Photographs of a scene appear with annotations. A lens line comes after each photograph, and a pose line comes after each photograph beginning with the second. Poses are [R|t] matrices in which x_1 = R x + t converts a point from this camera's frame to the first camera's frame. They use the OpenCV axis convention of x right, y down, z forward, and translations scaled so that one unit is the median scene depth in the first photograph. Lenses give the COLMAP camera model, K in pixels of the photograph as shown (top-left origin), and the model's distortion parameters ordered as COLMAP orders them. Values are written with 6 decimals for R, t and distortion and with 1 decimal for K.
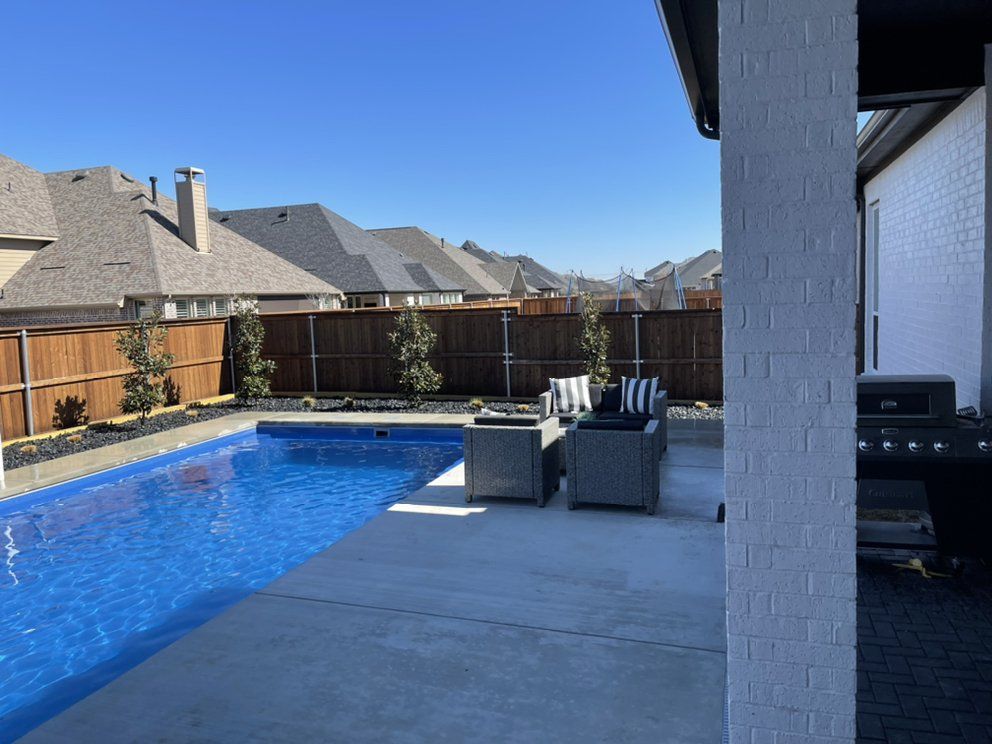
lens RADIAL K [[736.7, 0, 502.4], [0, 736.7, 372.1], [0, 0, 1]] dist [0.076612, -0.110123]
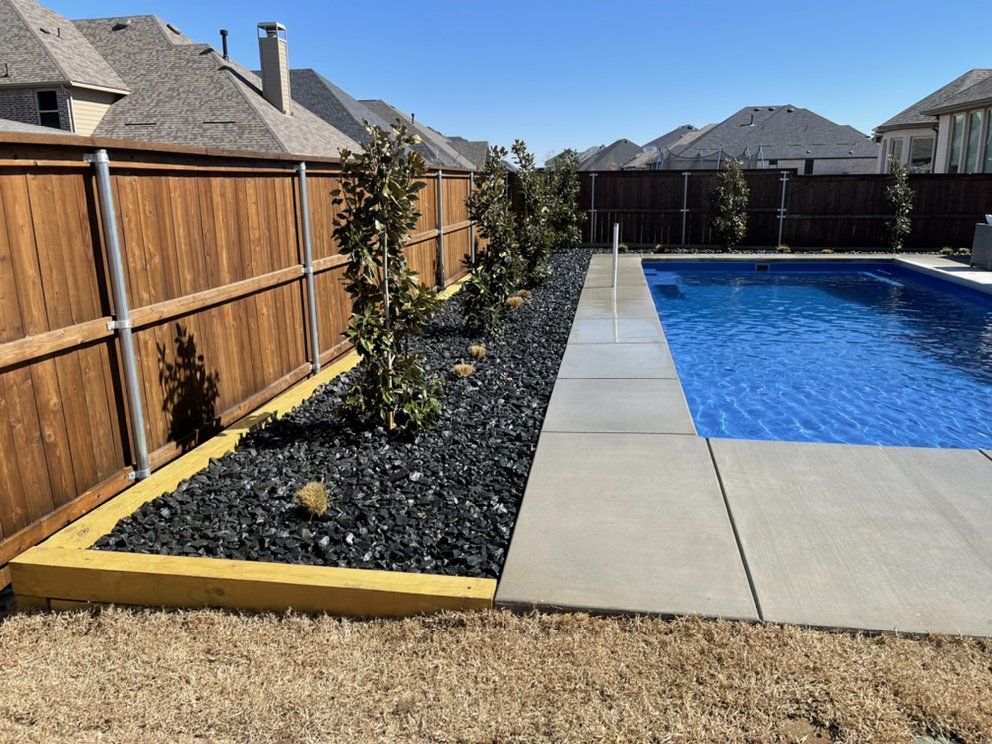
lens RADIAL K [[736.7, 0, 502.4], [0, 736.7, 372.1], [0, 0, 1]] dist [0.076612, -0.110123]
pose [[0.985907, -0.012227, 0.166844, -0.587874], [-0.012135, 0.989471, 0.144218, 0.061353], [-0.166851, -0.144211, 0.975379, -0.115262]]
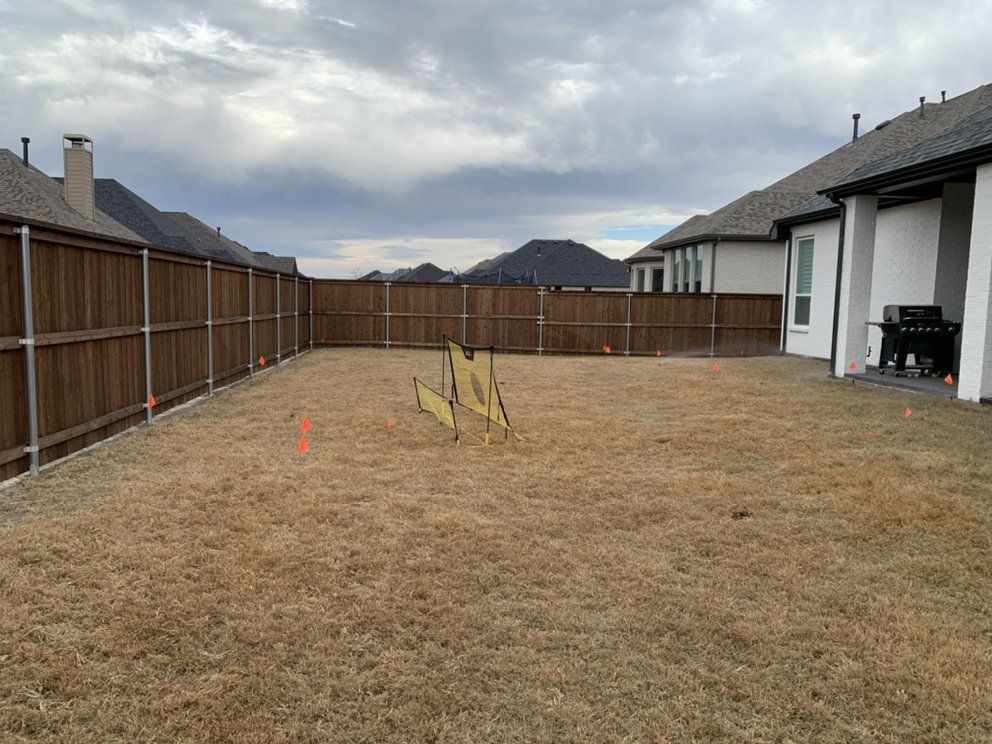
lens RADIAL K [[726.9, 0, 486.1], [0, 726.9, 372.6], [0, 0, 1]] dist [0.080589, -0.092158]
pose [[0.919032, 0.019367, 0.393707, -0.606406], [-0.016149, 0.999804, -0.011485, 0.095693], [-0.393852, 0.004197, 0.919164, -0.255587]]
